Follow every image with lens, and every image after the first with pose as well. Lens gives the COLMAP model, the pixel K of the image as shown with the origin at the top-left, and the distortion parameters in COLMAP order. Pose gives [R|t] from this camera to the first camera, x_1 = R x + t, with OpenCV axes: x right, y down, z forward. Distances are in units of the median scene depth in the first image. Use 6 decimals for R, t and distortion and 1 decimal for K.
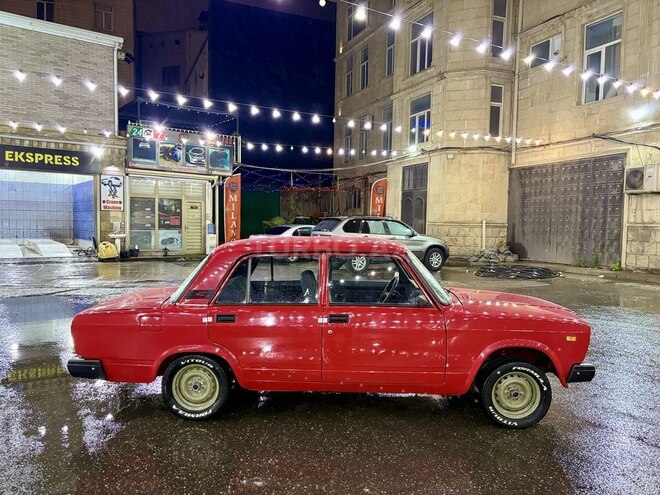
lens RADIAL K [[507.4, 0, 330.7], [0, 507.4, 250.0], [0, 0, 1]] dist [0.025804, -0.012298]
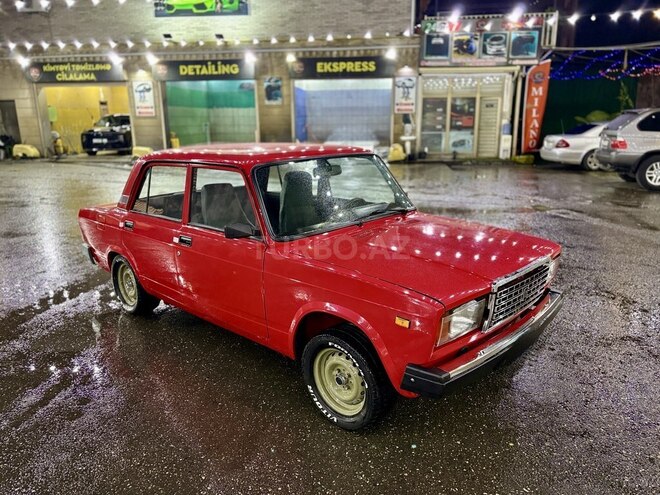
lens RADIAL K [[507.4, 0, 359.0], [0, 507.4, 259.4], [0, 0, 1]] dist [0.025804, -0.012298]
pose [[0.740228, 0.149762, -0.655465, 0.214015], [-0.008587, 0.976904, 0.213507, -0.006909], [0.672301, -0.152415, 0.724417, 0.142924]]
